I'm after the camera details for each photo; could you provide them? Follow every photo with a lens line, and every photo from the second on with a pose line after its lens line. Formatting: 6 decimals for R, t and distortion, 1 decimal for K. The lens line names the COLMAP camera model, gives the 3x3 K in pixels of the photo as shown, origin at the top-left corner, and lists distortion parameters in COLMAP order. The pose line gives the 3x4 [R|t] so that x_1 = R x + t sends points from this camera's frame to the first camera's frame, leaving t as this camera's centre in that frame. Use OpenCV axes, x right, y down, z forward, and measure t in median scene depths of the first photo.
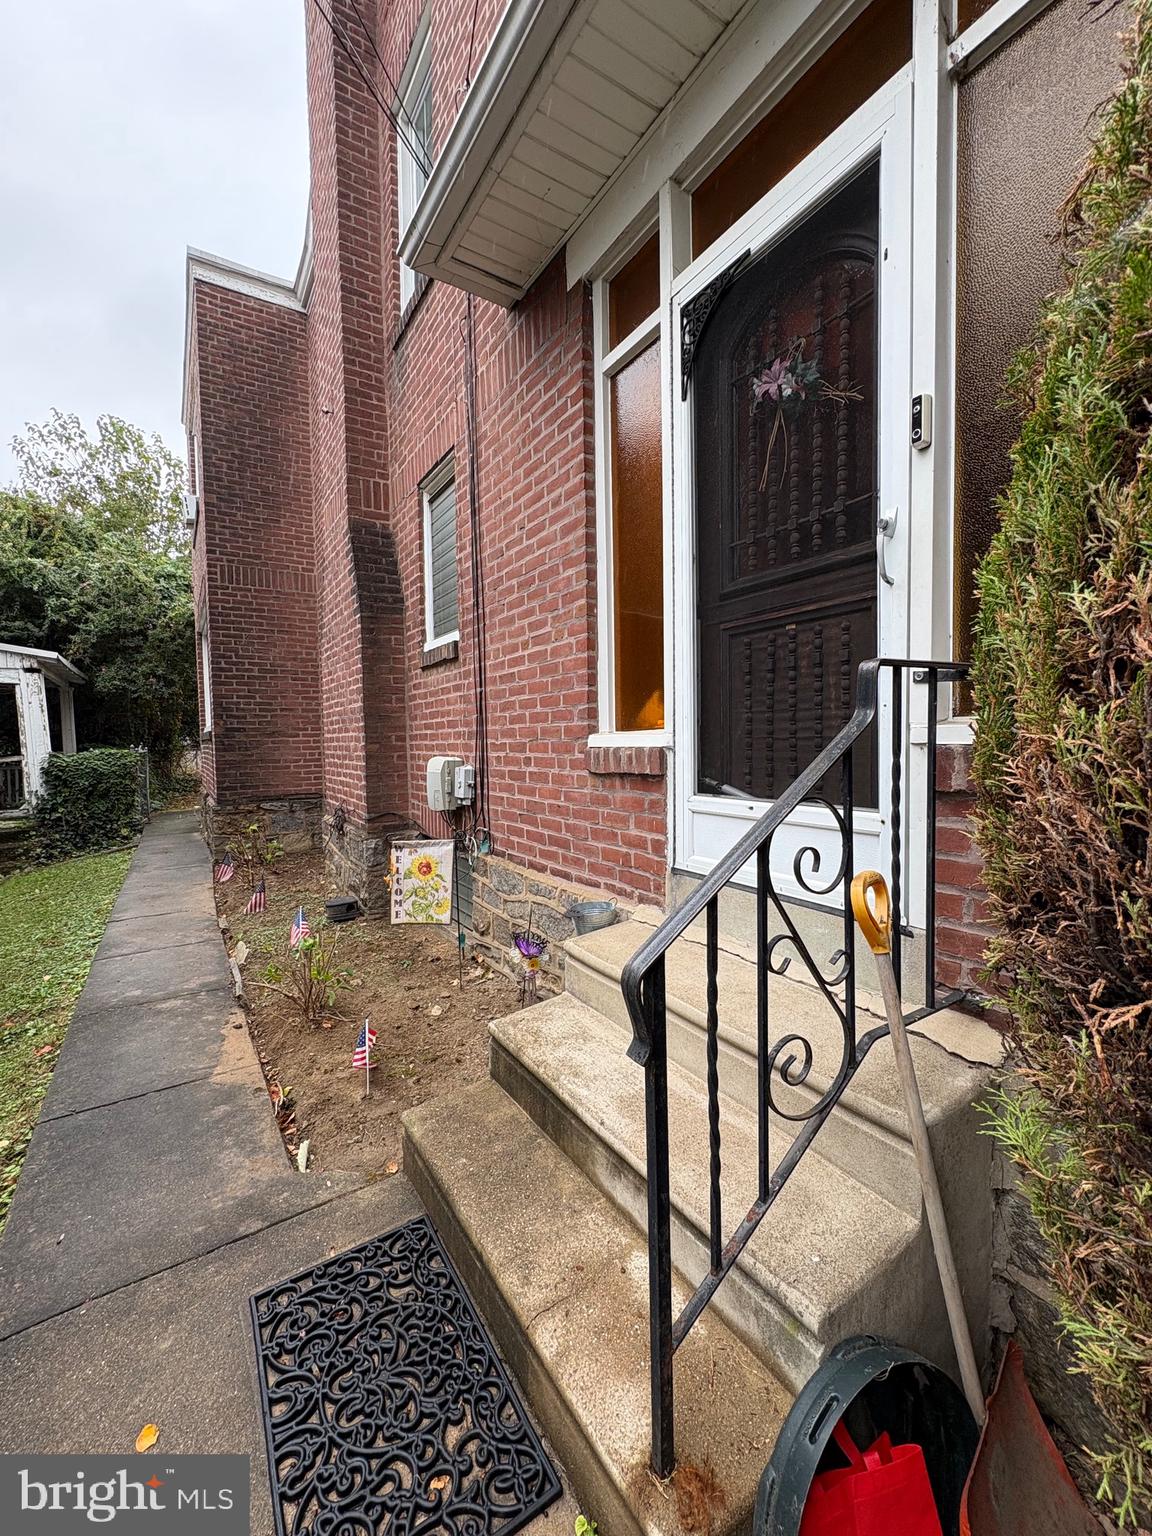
lens RADIAL K [[619.1, 0, 573.1], [0, 619.1, 770.3], [0, 0, 1]] dist [-0.017919, 0.000183]
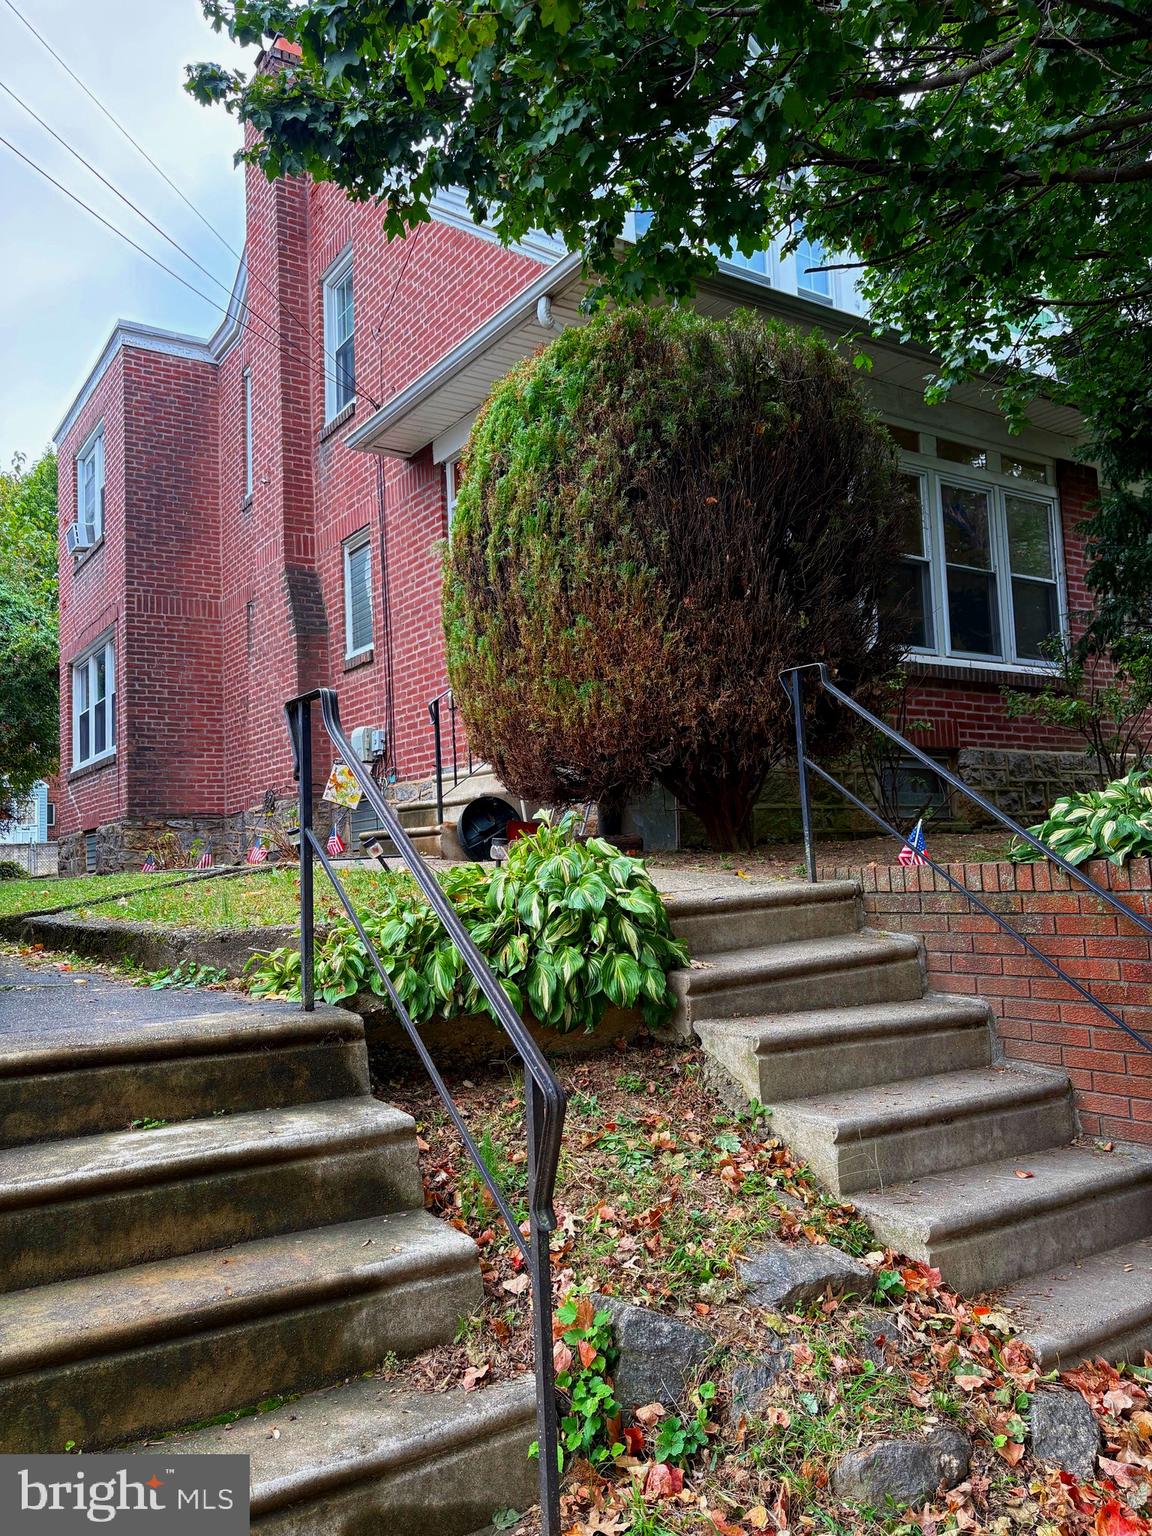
lens RADIAL K [[1173.9, 0, 576.4], [0, 1173.9, 768.4], [0, 0, 1]] dist [0.002147, -0.010524]
pose [[0.999299, -0.025410, 0.027497, 0.176704], [0.029047, 0.989556, -0.141190, 0.394935], [-0.023622, 0.141890, 0.989601, -1.431677]]
